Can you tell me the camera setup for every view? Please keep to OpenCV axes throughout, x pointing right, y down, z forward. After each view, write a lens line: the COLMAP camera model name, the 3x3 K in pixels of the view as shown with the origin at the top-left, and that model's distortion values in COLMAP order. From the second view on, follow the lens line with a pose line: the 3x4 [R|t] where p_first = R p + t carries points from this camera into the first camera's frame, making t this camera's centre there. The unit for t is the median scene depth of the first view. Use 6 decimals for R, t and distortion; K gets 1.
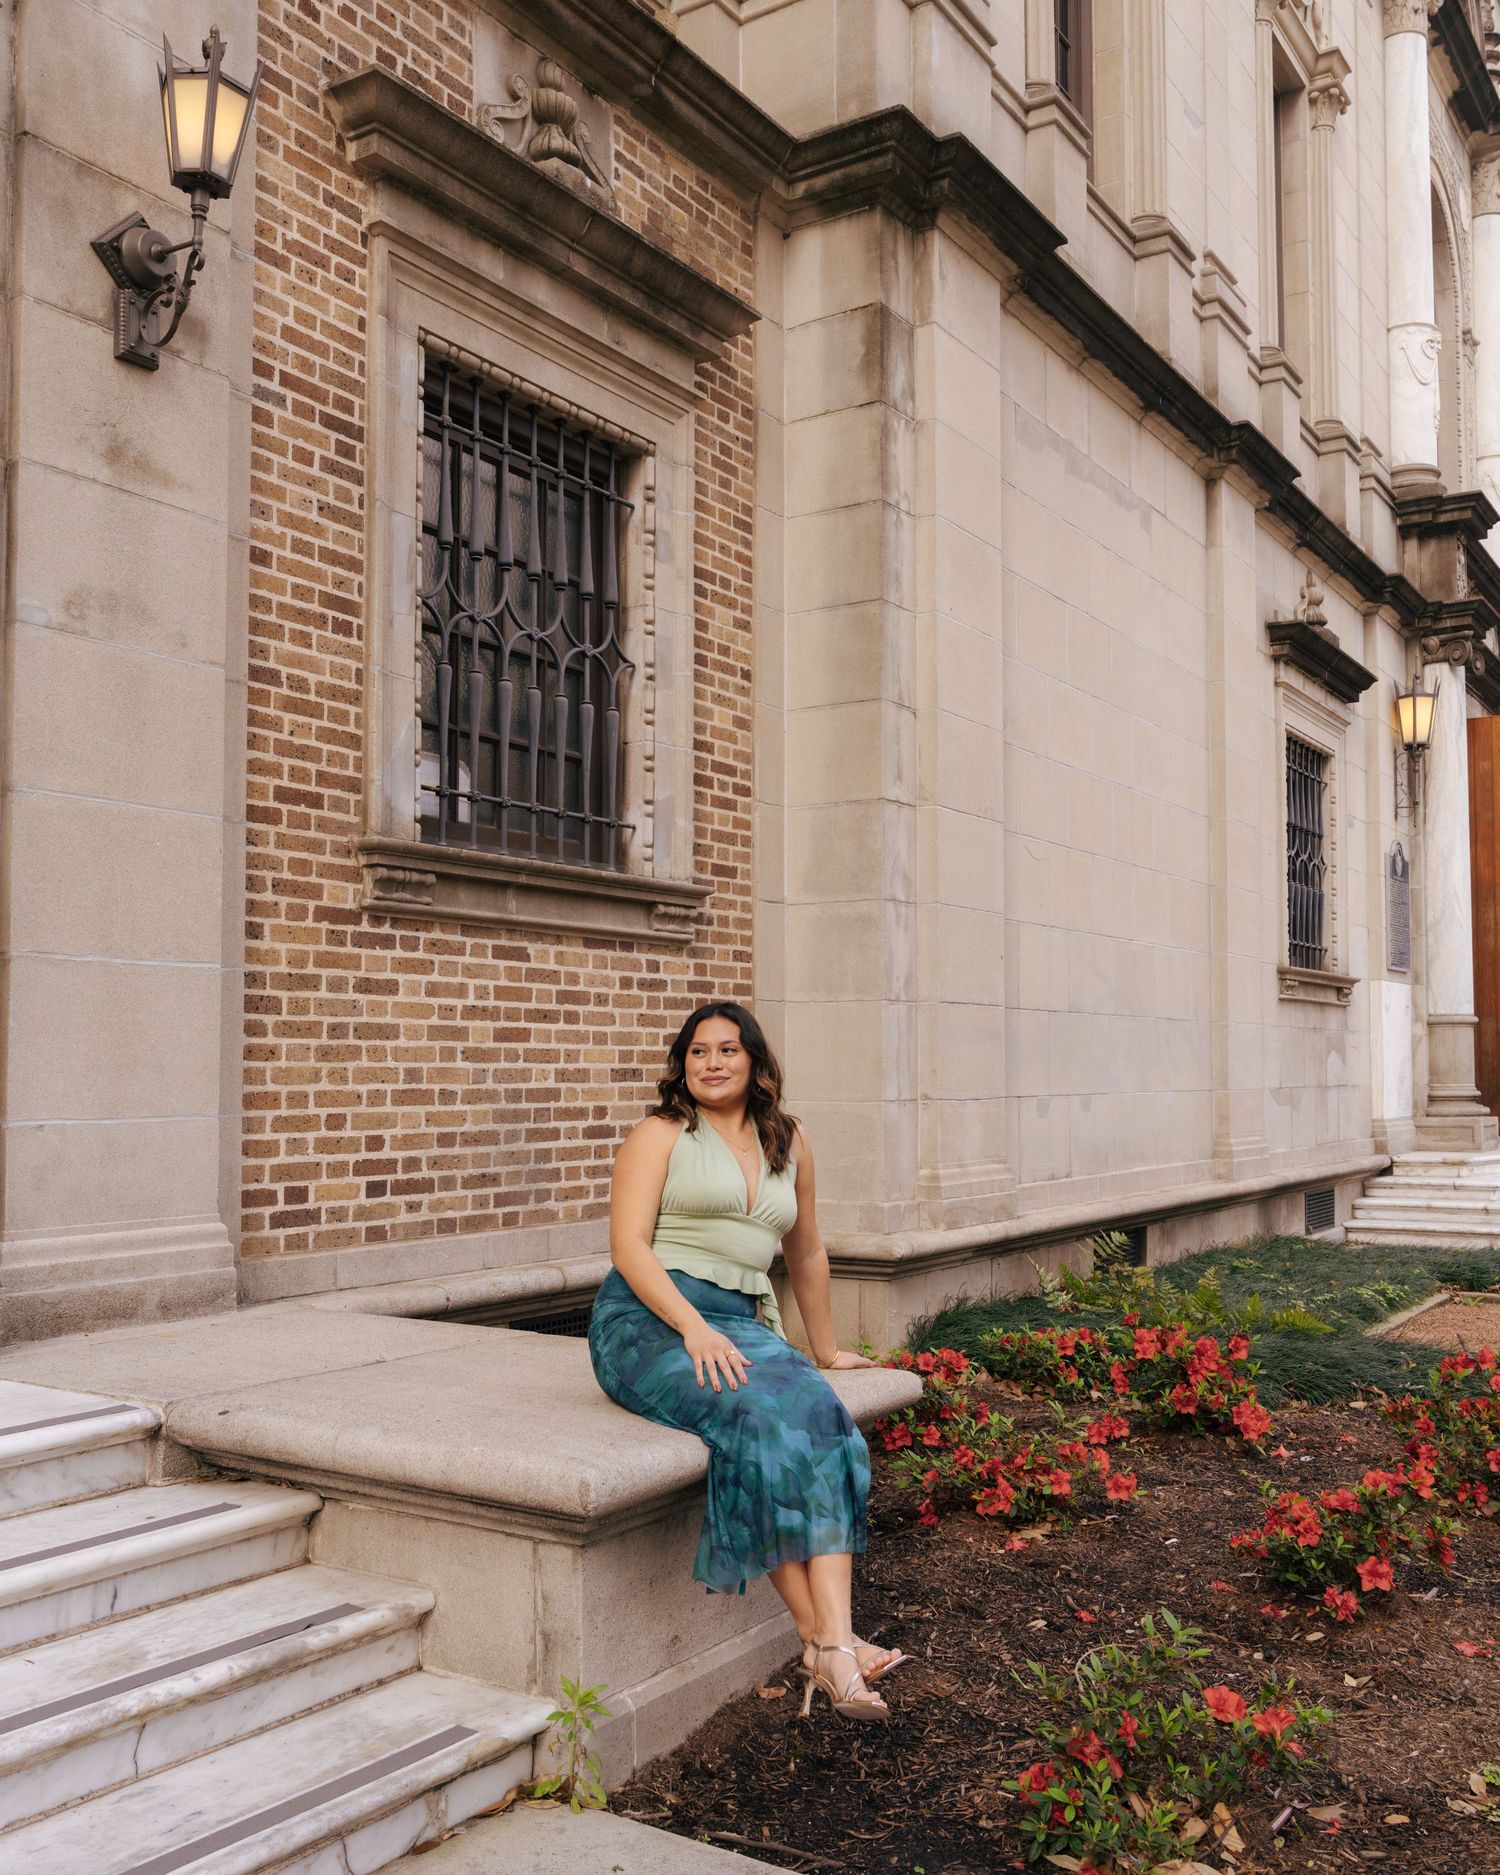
lens RADIAL K [[1746.2, 0, 742.7], [0, 1746.2, 987.6], [0, 0, 1]] dist [-0.009922, 0.005956]
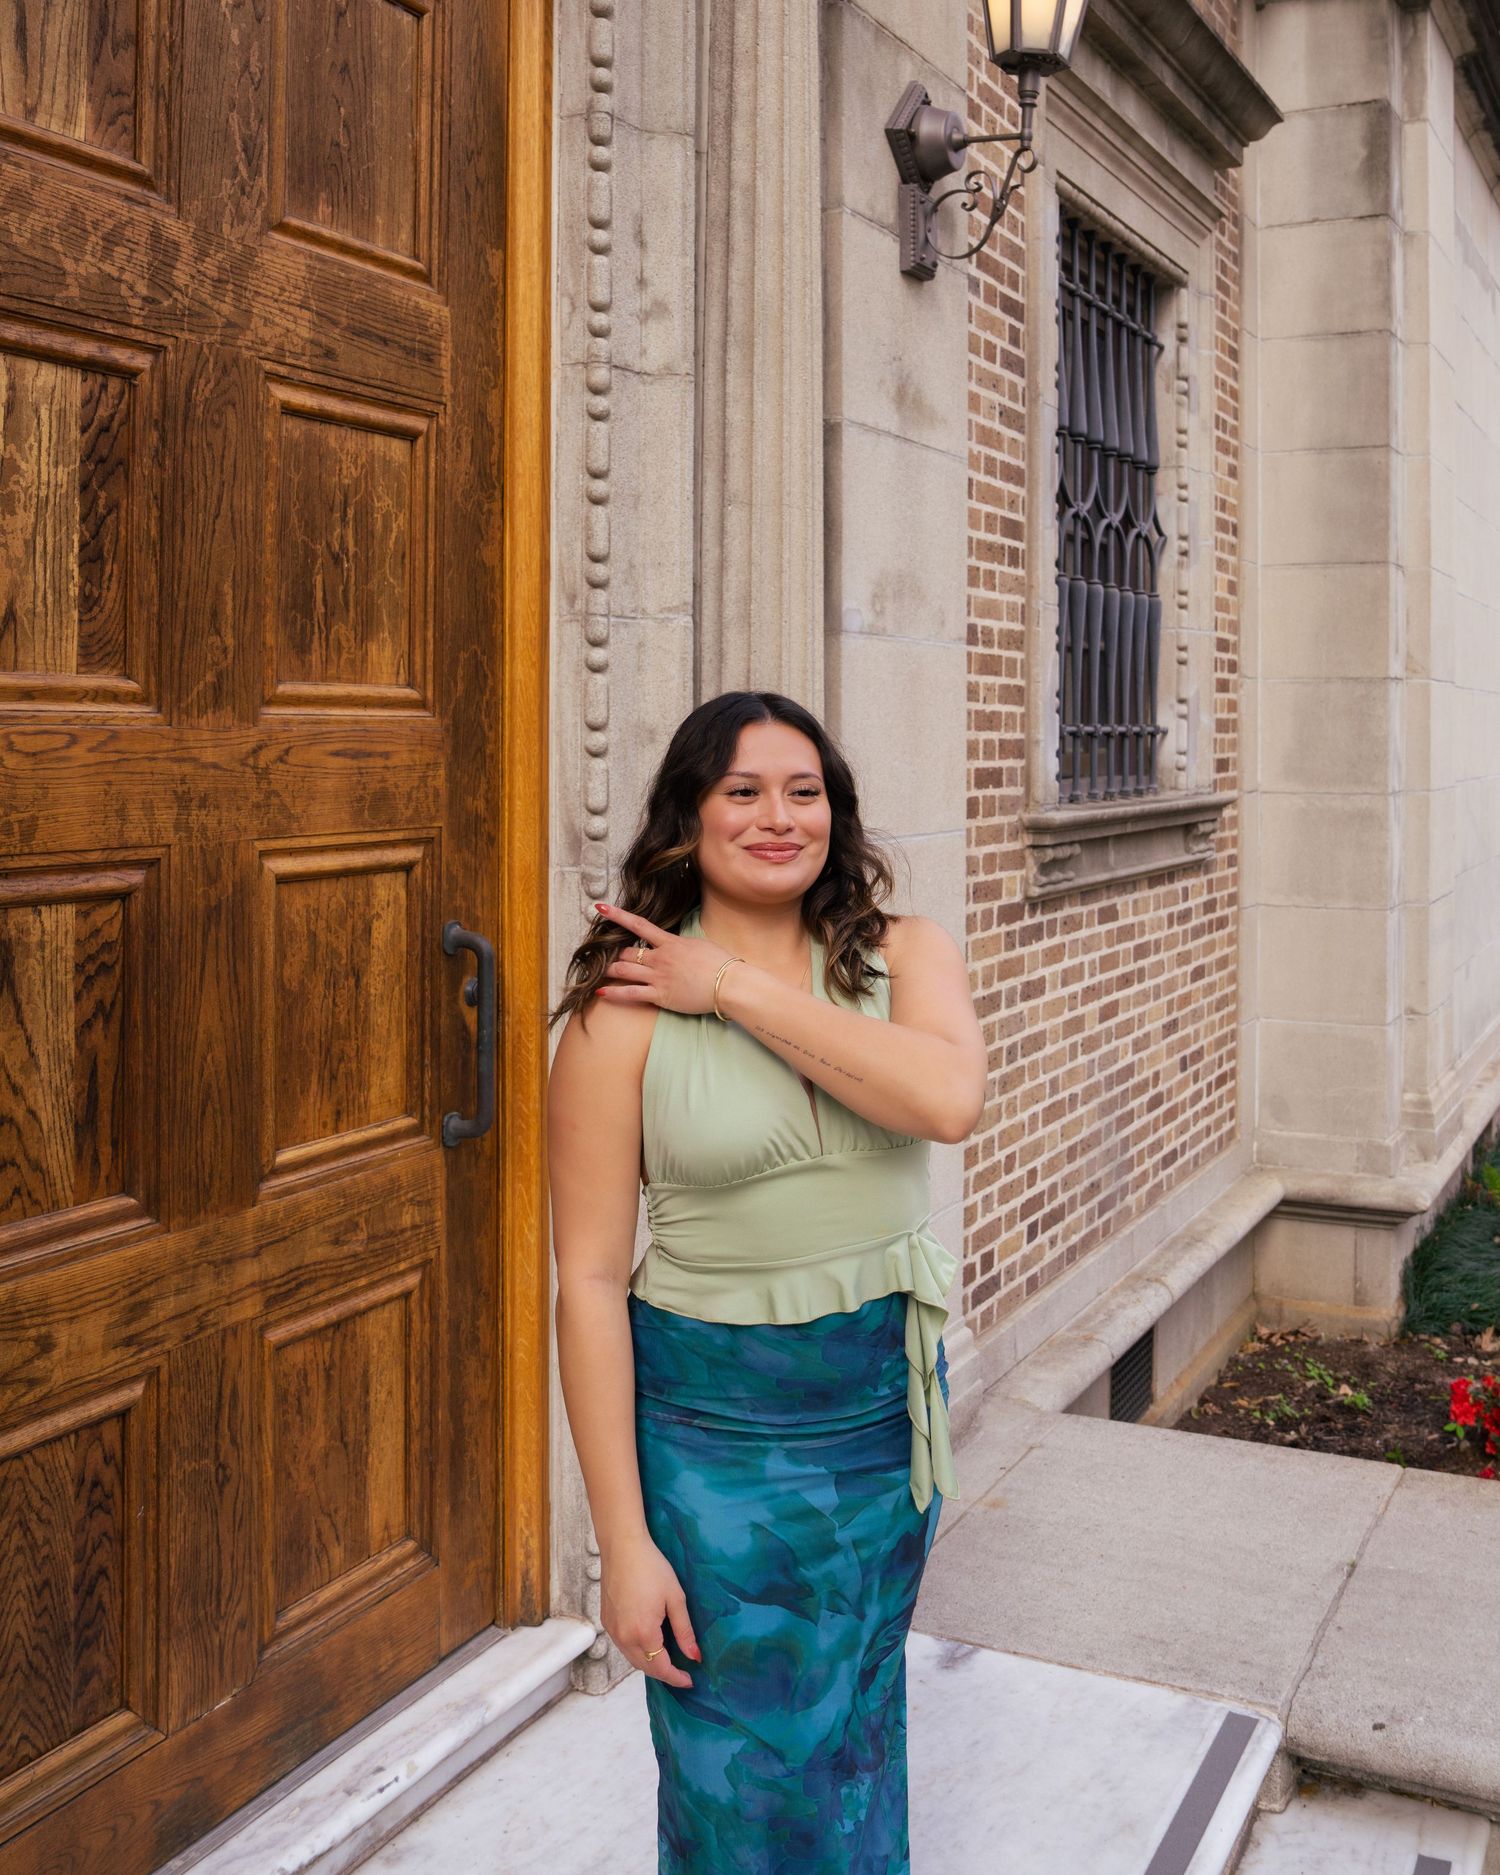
lens RADIAL K [[1948.6, 0, 820.1], [0, 1948.6, 711.7], [0, 0, 1]] dist [-0.089548, 0.111909]
pose [[0.991179, 0.007047, 0.132339, -0.418372], [-0.012403, 0.999135, 0.039693, -0.161487], [-0.131945, -0.040984, 0.990409, 0.105468]]
